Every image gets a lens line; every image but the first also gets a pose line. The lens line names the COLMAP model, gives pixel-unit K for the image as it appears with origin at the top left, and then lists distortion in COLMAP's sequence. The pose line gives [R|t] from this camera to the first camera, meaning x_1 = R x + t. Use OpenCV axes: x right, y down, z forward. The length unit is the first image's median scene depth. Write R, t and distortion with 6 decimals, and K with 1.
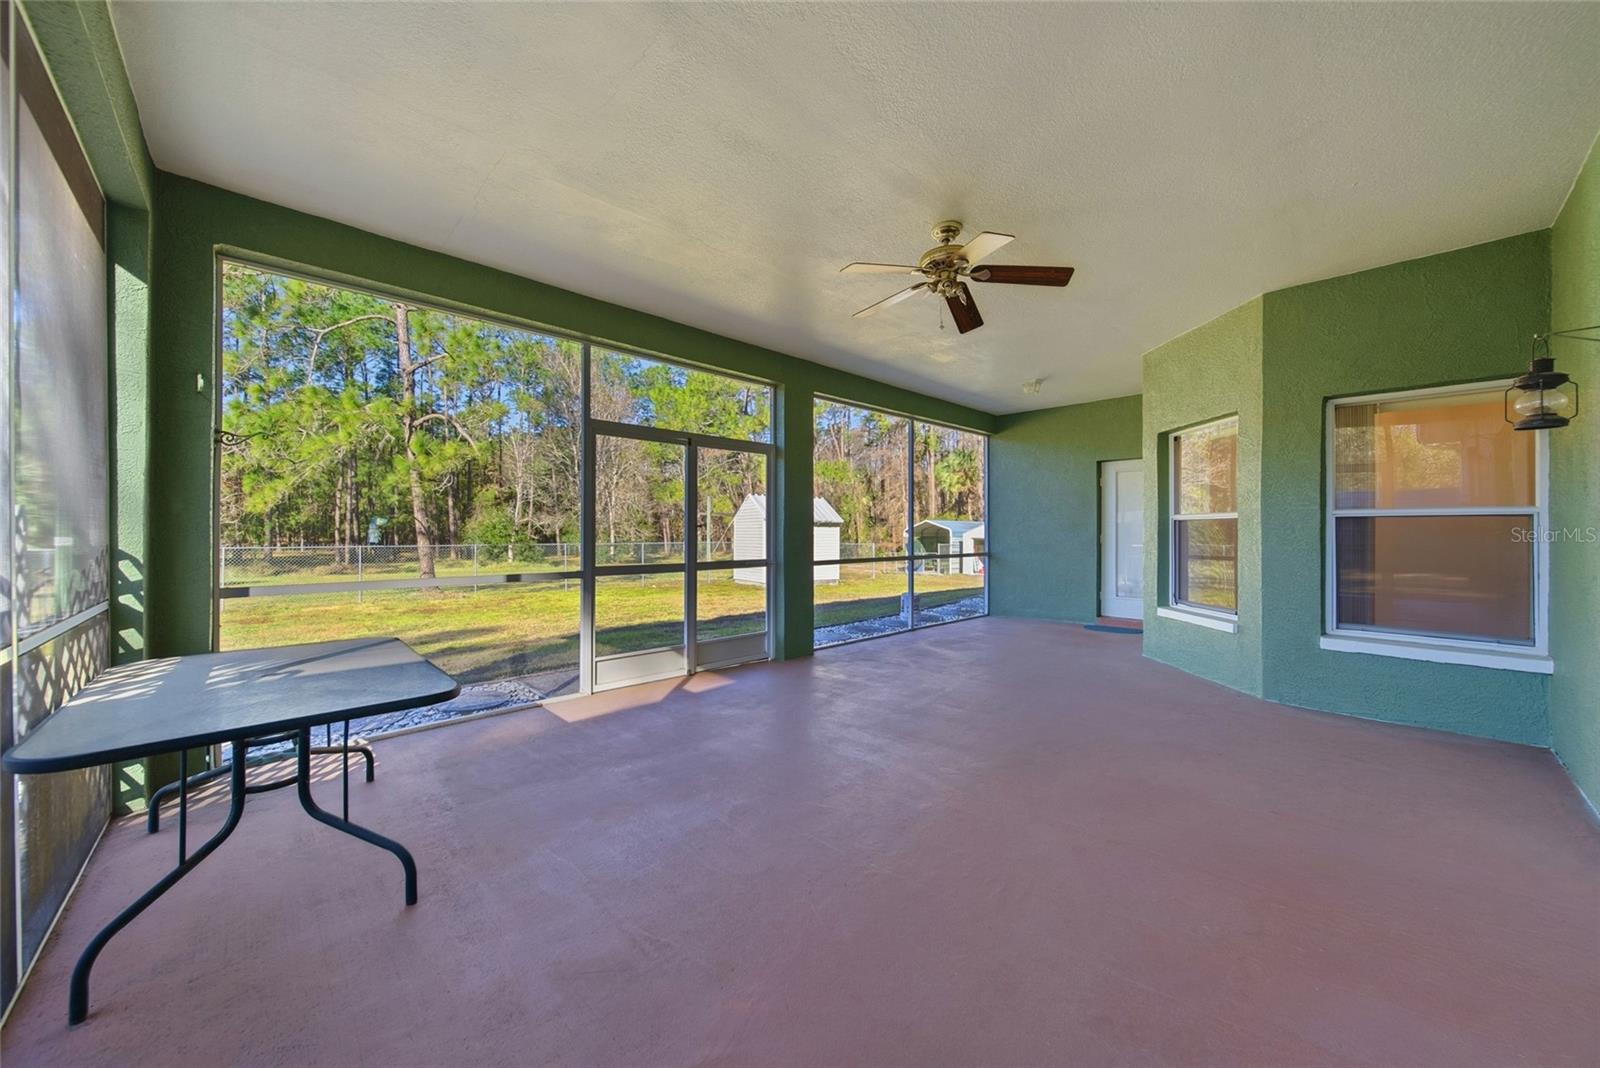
lens RADIAL K [[585.8, 0, 800.5], [0, 585.8, 533.3], [0, 0, 1]] dist [-0.006576, 0.000210]
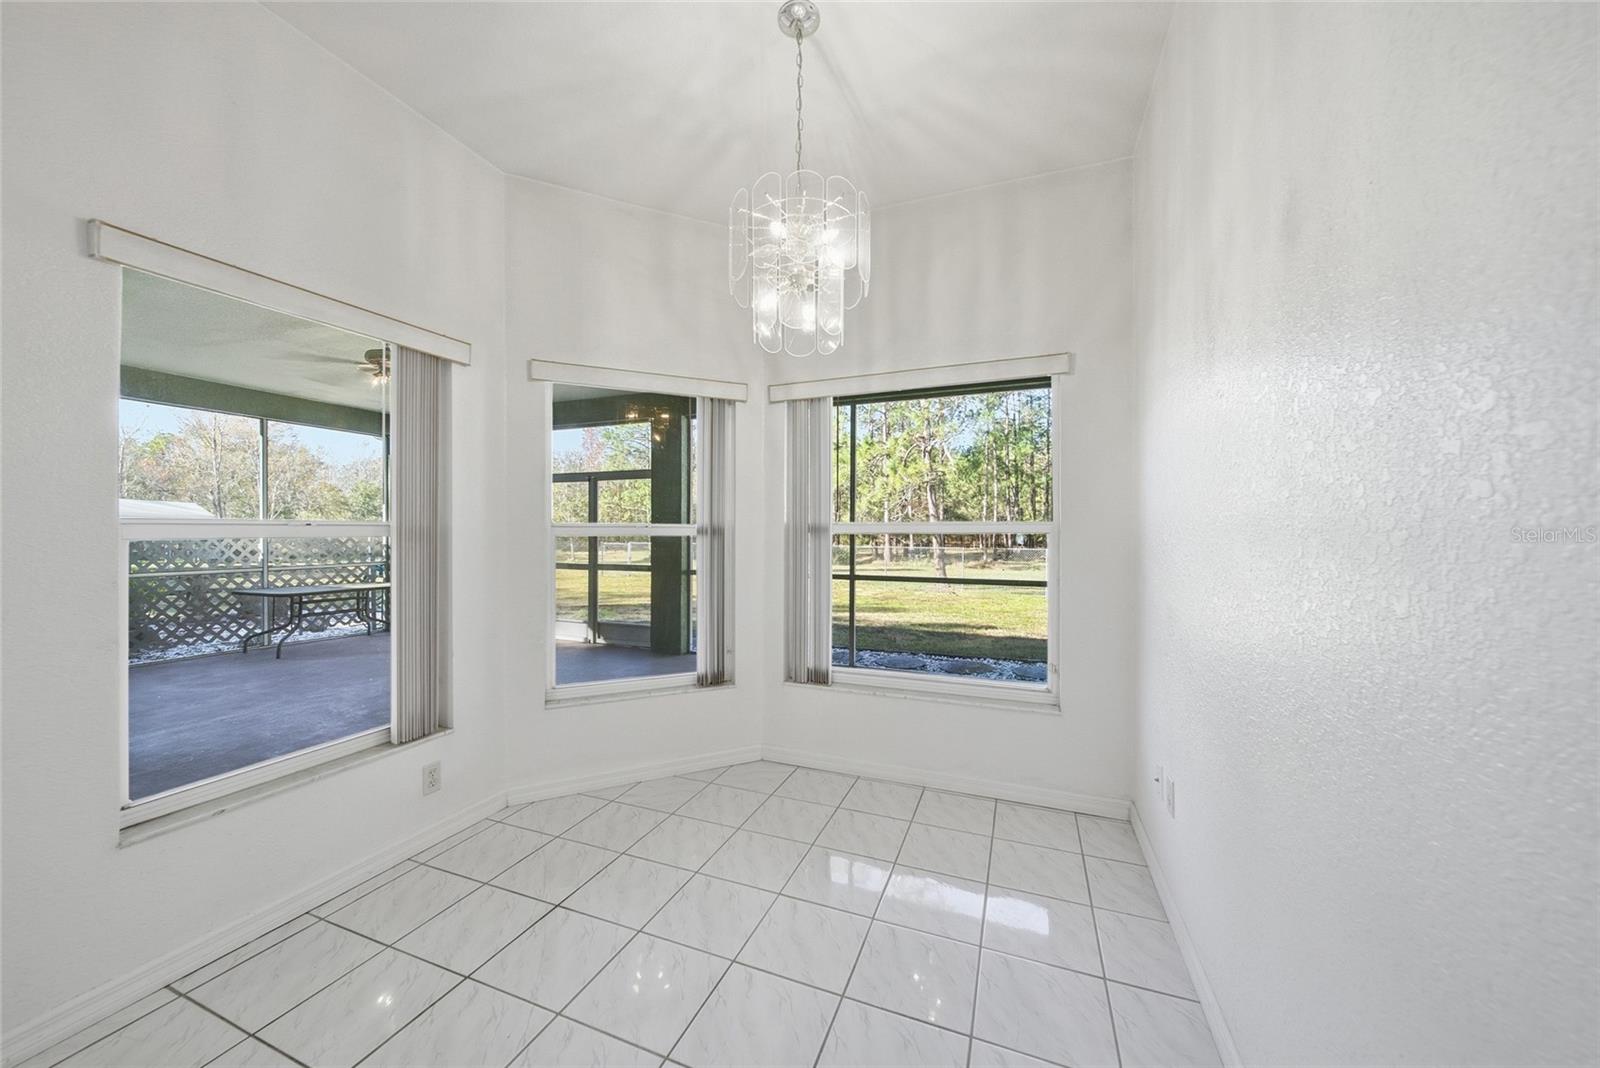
lens RADIAL K [[585.8, 0, 793.1], [0, 585.8, 532.9], [0, 0, 1]] dist [-0.006576, 0.000210]
pose [[0.418994, 0.005933, -0.907970, 1.284340], [-0.003648, 0.999982, 0.004851, -0.032401], [0.907982, 0.001280, 0.419008, 0.837323]]
